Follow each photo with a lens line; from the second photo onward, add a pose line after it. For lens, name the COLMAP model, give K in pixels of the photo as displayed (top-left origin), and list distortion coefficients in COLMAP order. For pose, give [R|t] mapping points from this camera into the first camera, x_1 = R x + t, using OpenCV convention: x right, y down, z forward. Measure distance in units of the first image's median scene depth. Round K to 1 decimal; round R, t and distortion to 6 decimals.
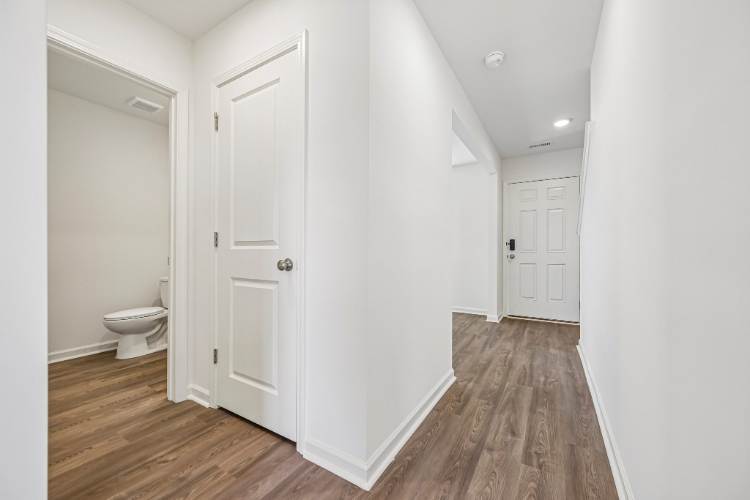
lens RADIAL K [[294.0, 0, 375.0], [0, 294.0, 250.0], [0, 0, 1]] dist [-0.001665, 0.000049]
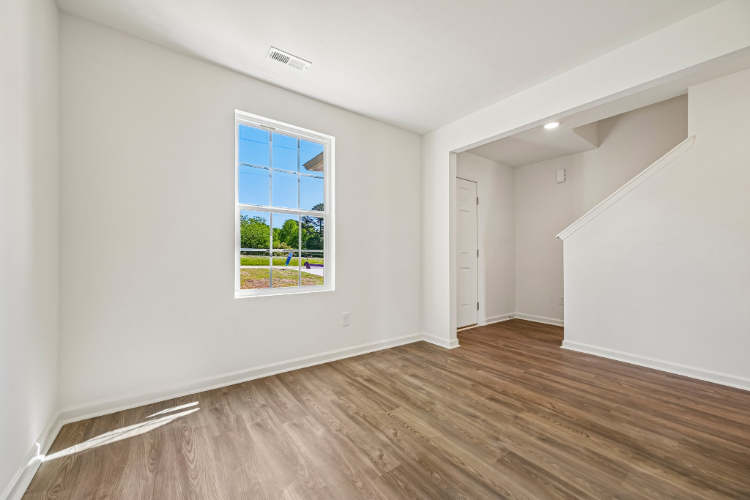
lens RADIAL K [[294.0, 0, 375.0], [0, 294.0, 250.0], [0, 0, 1]] dist [-0.001665, 0.000049]
pose [[0.379527, 0.009270, 0.925134, -0.499708], [-0.004306, 0.999957, -0.008254, 0.003526], [-0.925171, -0.000851, 0.379550, 1.208494]]
